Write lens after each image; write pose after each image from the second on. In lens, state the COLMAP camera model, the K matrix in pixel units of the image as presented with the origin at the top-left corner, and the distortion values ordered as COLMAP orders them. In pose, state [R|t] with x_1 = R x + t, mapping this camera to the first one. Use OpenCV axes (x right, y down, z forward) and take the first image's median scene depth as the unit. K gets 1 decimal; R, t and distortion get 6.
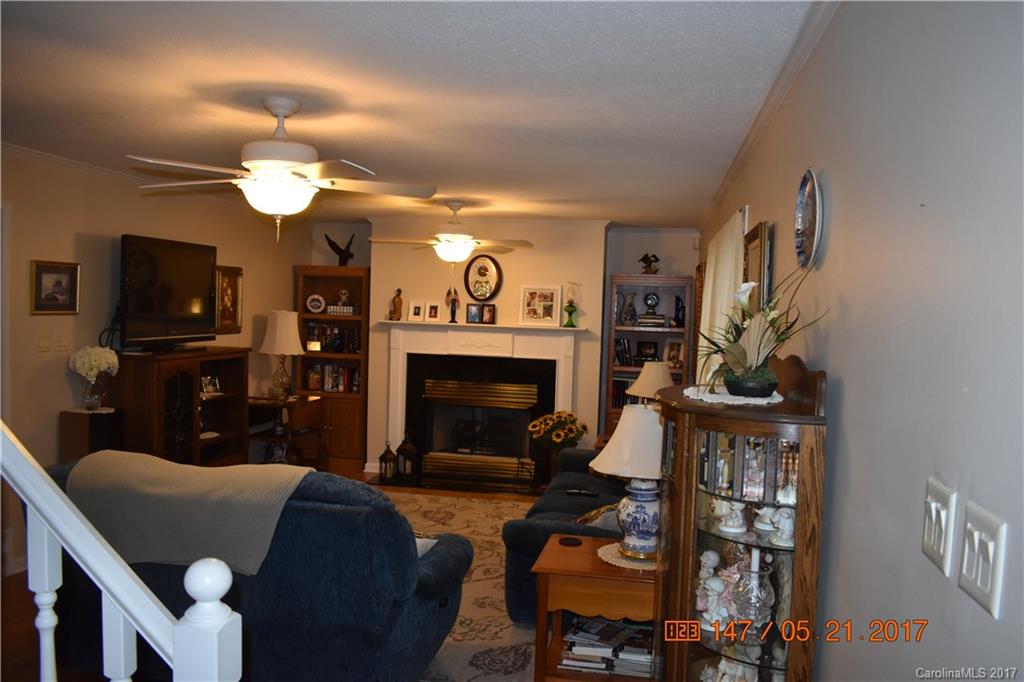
lens RADIAL K [[806.3, 0, 512.3], [0, 806.3, 341.2], [0, 0, 1]] dist [-0.093357, 0.015952]
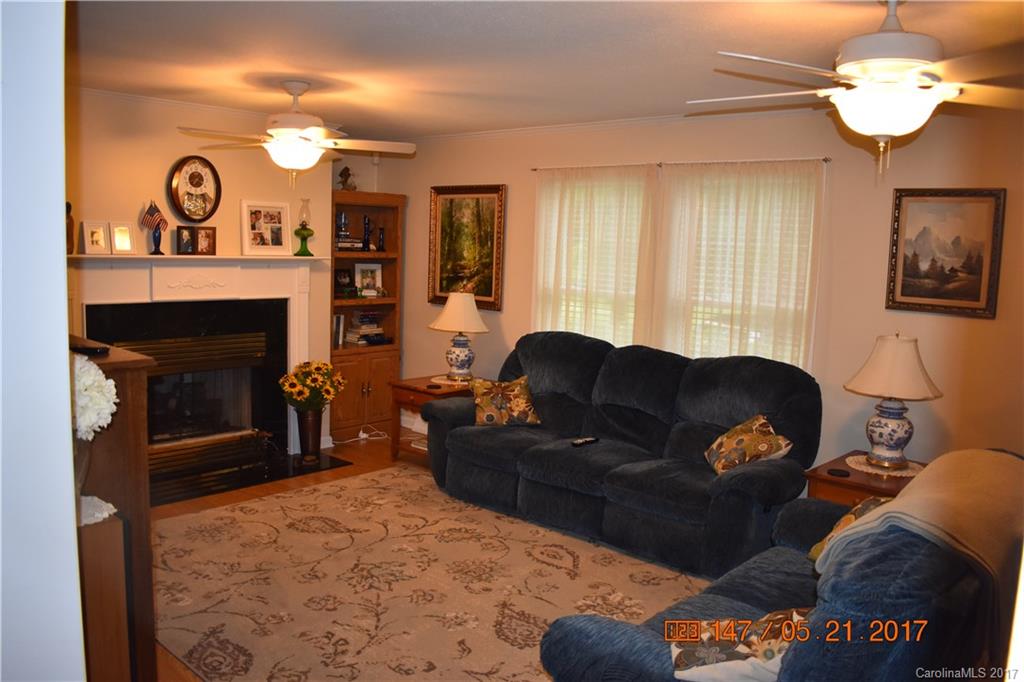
lens RADIAL K [[806.3, 0, 515.4], [0, 806.3, 340.1], [0, 0, 1]] dist [-0.093357, 0.015952]
pose [[0.535458, -0.115442, 0.836635, -0.475725], [0.021467, 0.992154, 0.123162, -0.026970], [-0.844289, -0.047989, 0.533735, 0.388419]]
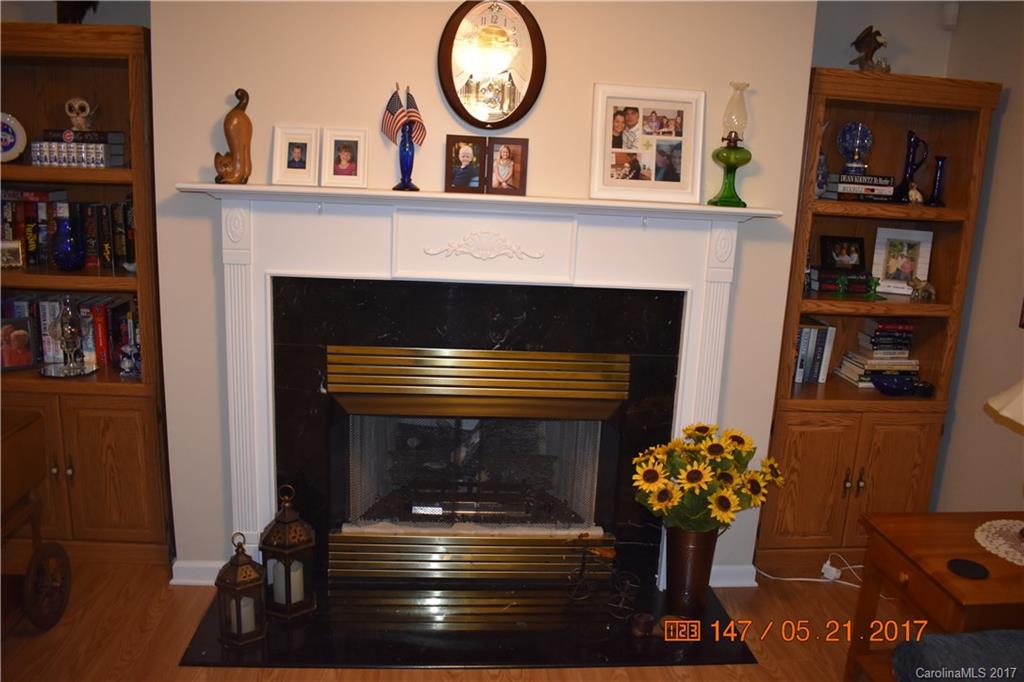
lens RADIAL K [[806.3, 0, 515.4], [0, 806.3, 340.5], [0, 0, 1]] dist [-0.093357, 0.015952]
pose [[0.969179, -0.039998, 0.243090, -0.115039], [-0.004877, 0.983424, 0.181257, -0.022059], [-0.246311, -0.176856, 0.952918, 0.641069]]
